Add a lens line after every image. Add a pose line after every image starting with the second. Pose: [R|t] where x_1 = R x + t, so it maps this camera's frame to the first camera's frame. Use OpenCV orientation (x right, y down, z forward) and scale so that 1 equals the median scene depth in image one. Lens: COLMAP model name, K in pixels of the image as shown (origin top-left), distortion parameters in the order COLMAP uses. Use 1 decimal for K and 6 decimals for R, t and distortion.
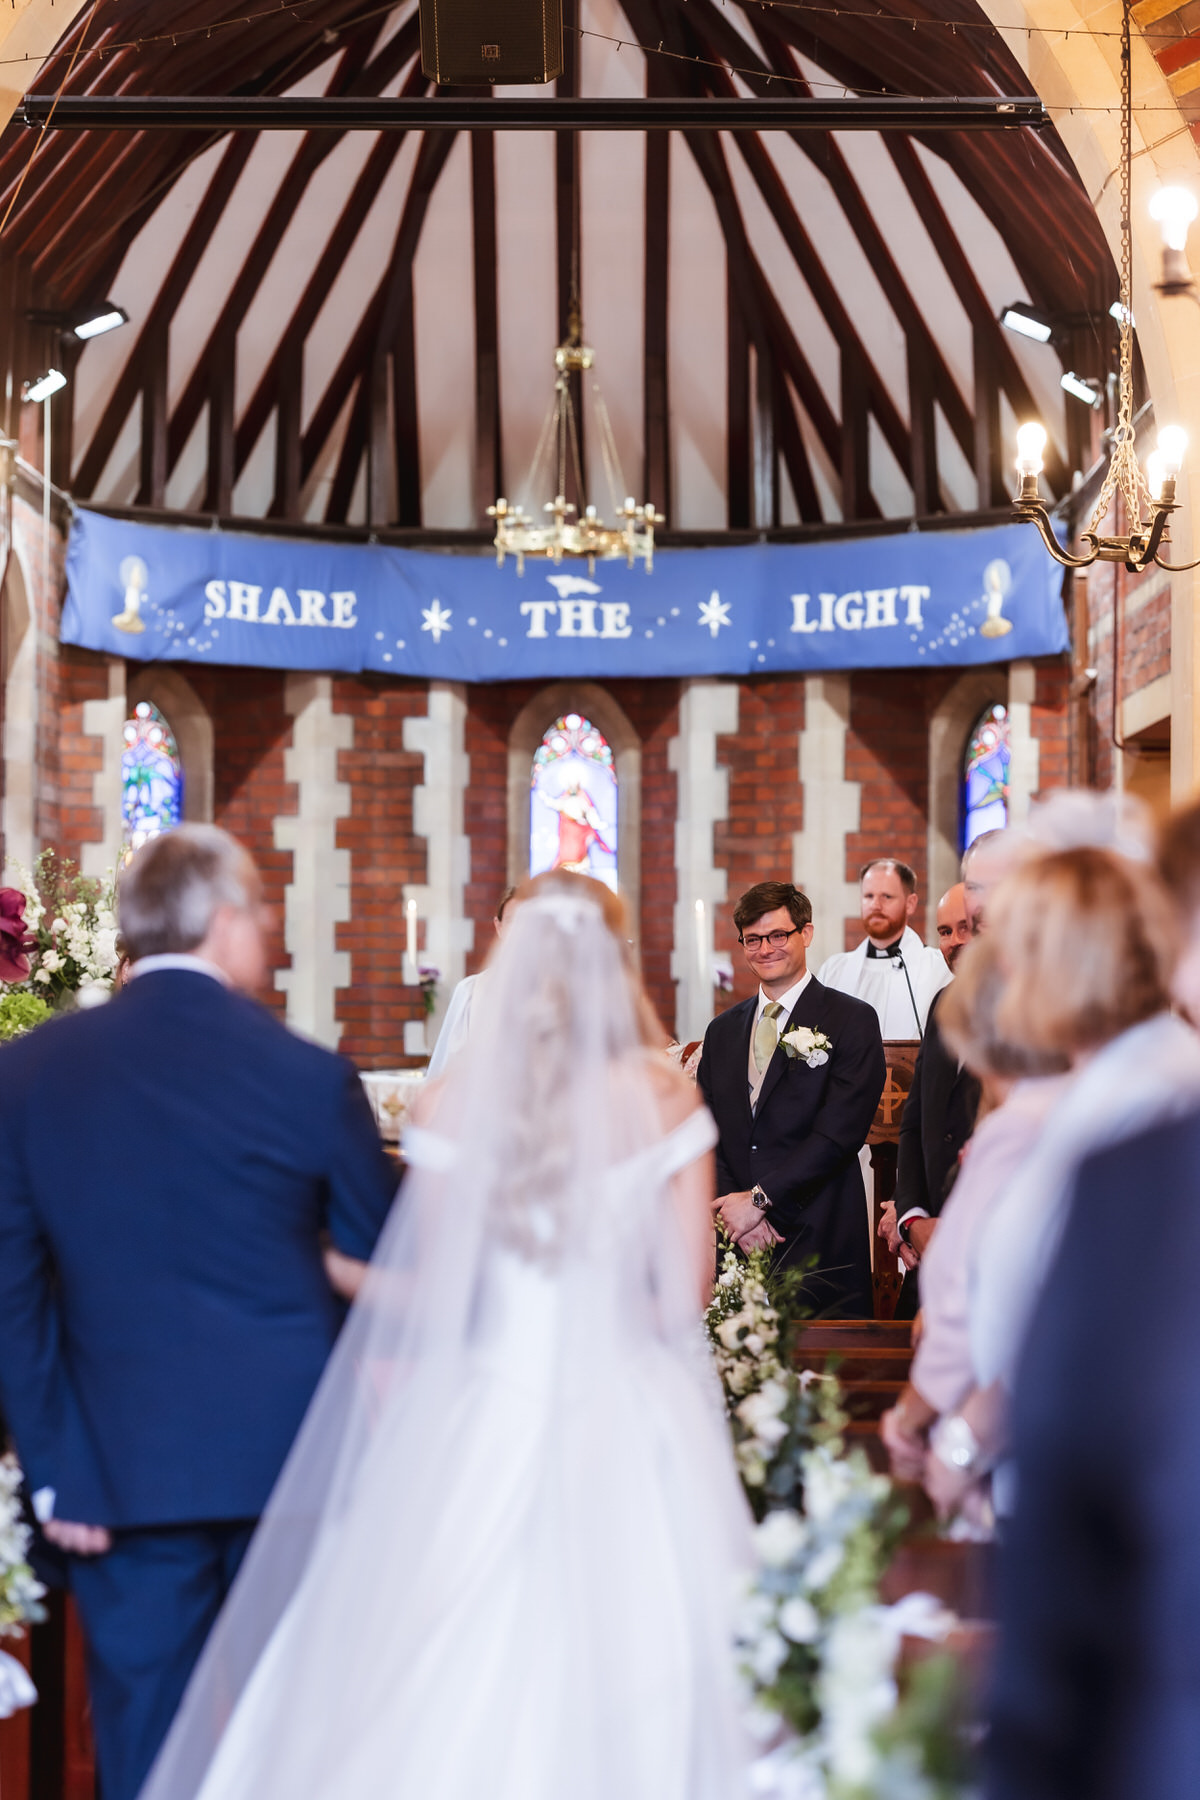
lens RADIAL K [[4475.2, 0, 602.8], [0, 4475.2, 893.8], [0, 0, 1]] dist [0.000448, 0.000000]
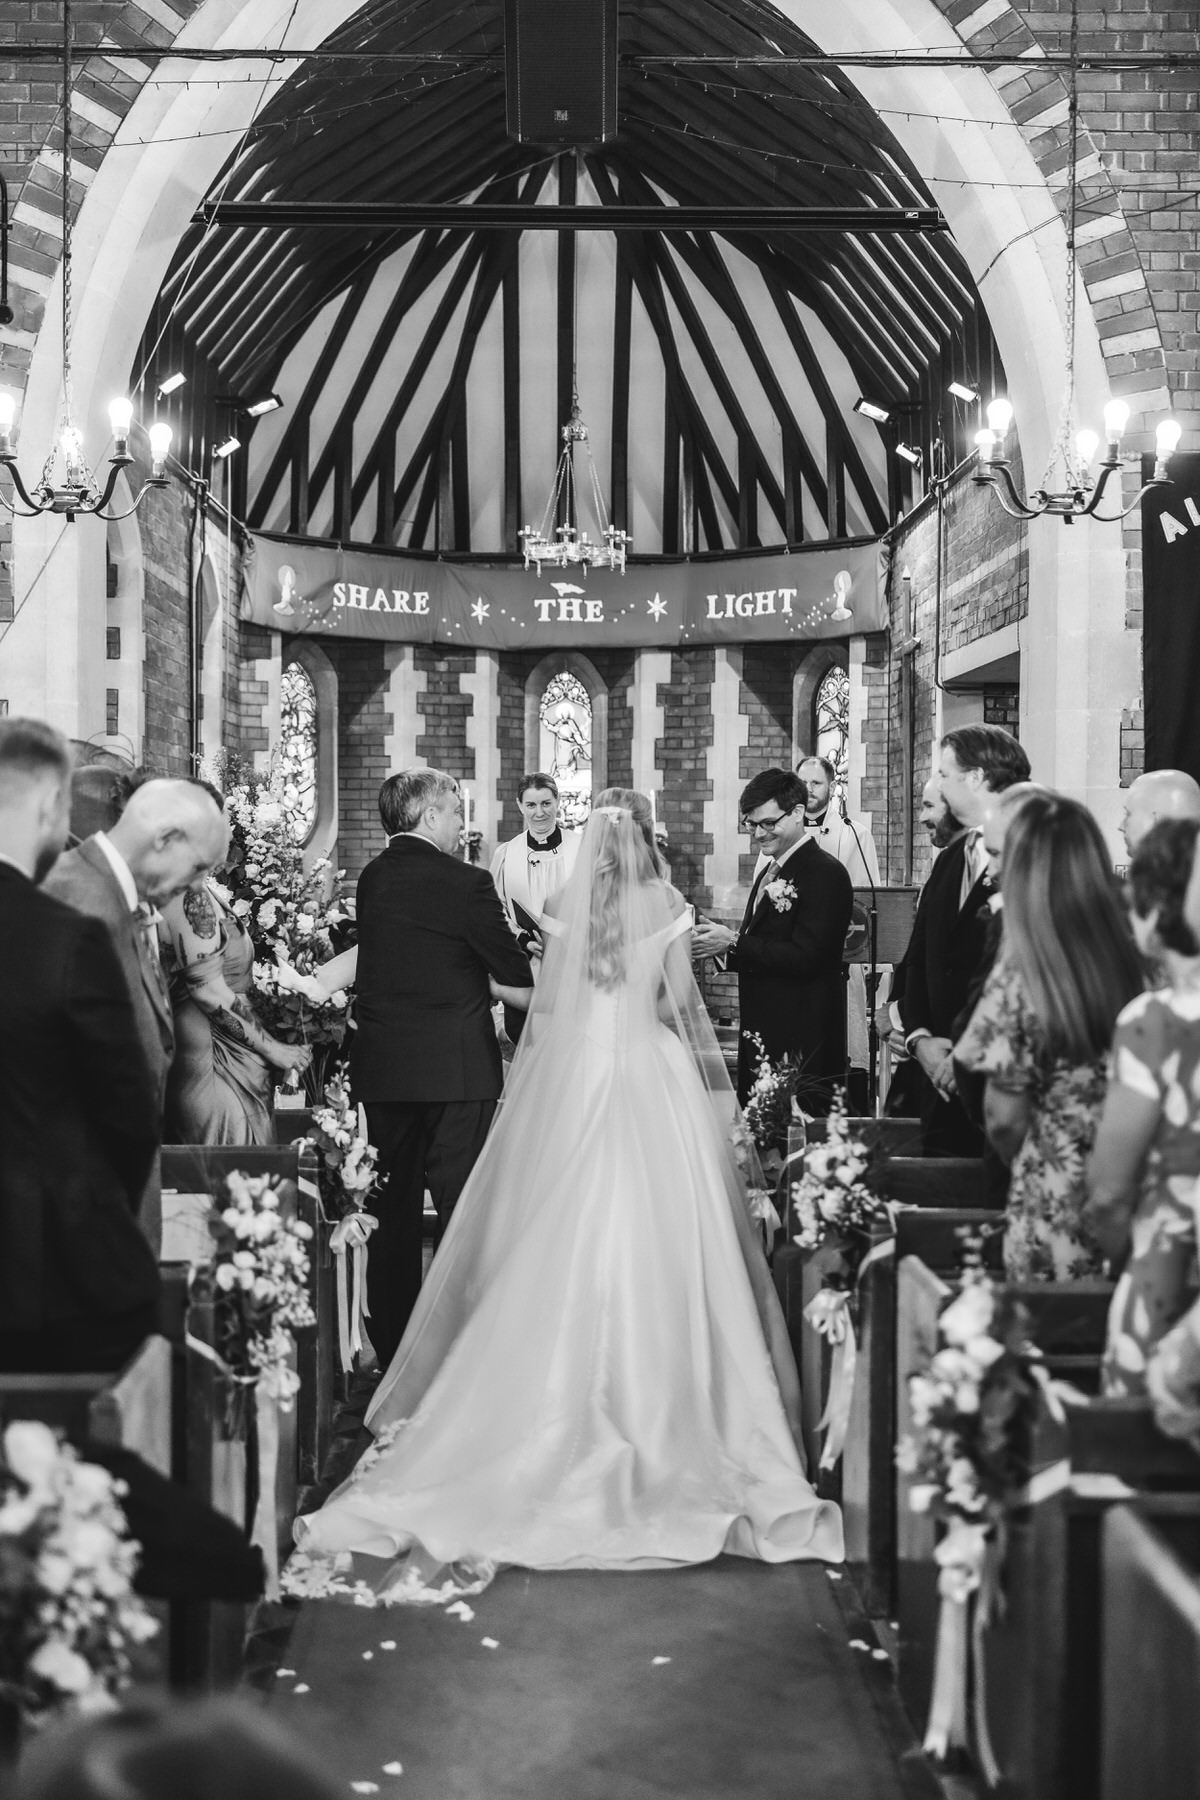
lens RADIAL K [[2285.4, 0, 595.2], [0, 2285.4, 914.1], [0, 0, 1]] dist [-0.023052, 0.000000]
pose [[0.999619, 0.001244, 0.027556, -0.019290], [-0.002700, 0.998598, 0.052869, 0.002920], [-0.027452, -0.052923, 0.998221, 0.197261]]
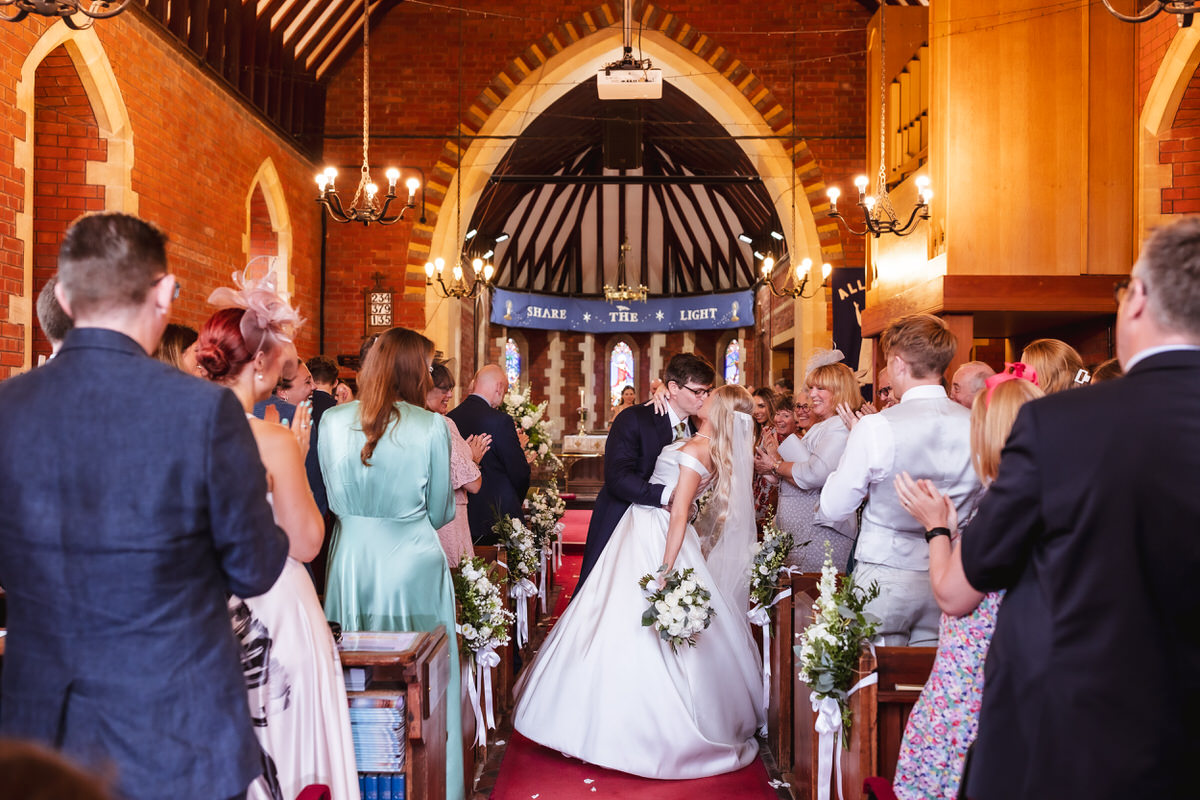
lens RADIAL K [[1153.4, 0, 601.4], [0, 1153.4, 399.6], [0, 0, 1]] dist [0.002251, 0.000000]
pose [[0.999998, 0.001736, -0.001187, -0.024171], [-0.001731, 0.999990, 0.004181, 0.005199], [0.001195, -0.004179, 0.999991, 0.016083]]
